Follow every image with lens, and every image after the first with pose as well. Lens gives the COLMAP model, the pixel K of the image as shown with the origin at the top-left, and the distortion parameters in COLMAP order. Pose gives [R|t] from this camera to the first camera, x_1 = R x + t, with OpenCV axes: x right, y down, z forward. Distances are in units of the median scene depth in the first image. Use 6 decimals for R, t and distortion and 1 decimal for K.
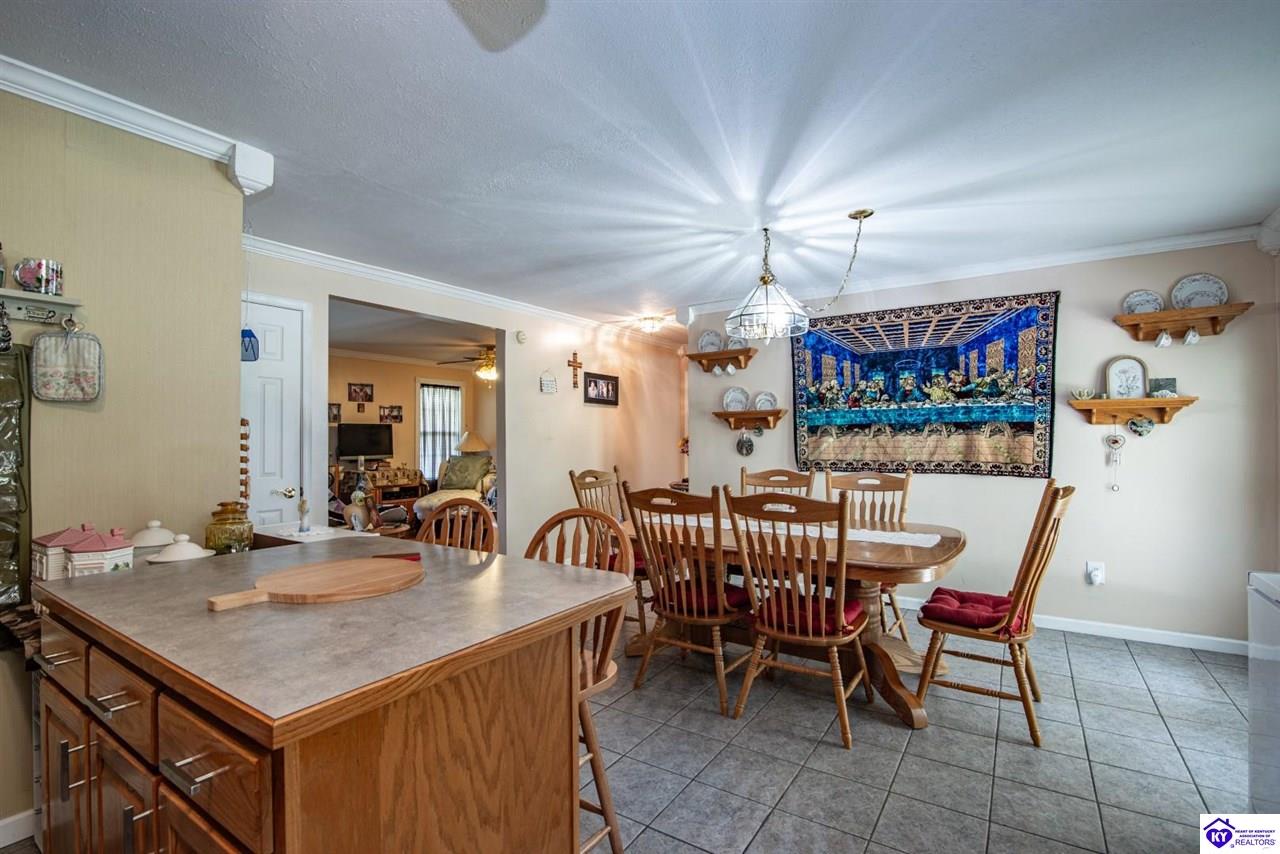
lens RADIAL K [[596.6, 0, 630.6], [0, 596.6, 427.6], [0, 0, 1]] dist [-0.014105, -0.000196]
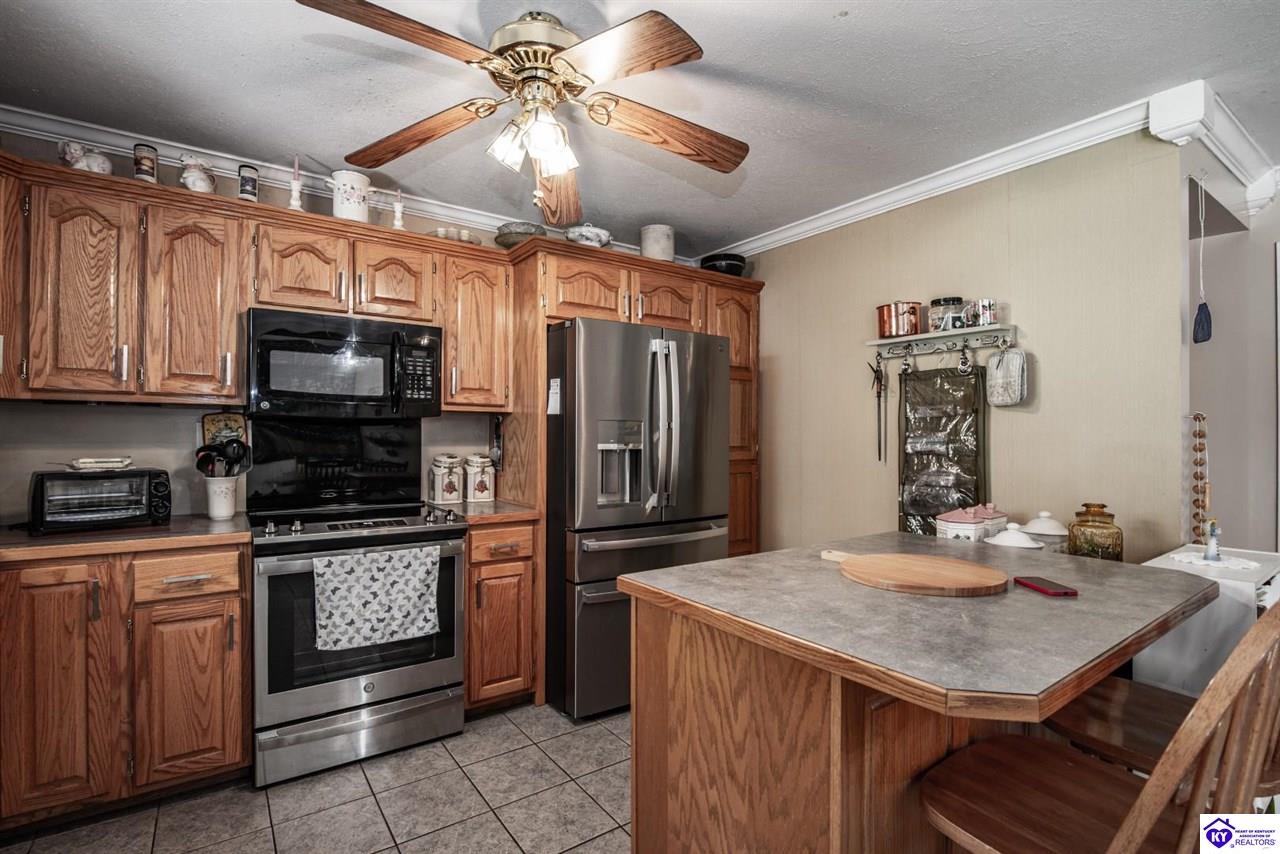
lens RADIAL K [[596.6, 0, 630.6], [0, 596.6, 427.6], [0, 0, 1]] dist [-0.014105, -0.000196]
pose [[-0.361857, -0.008898, -0.932191, 0.738932], [0.010049, 0.999859, -0.013445, 0.015613], [0.932179, -0.014233, -0.361717, 1.041845]]
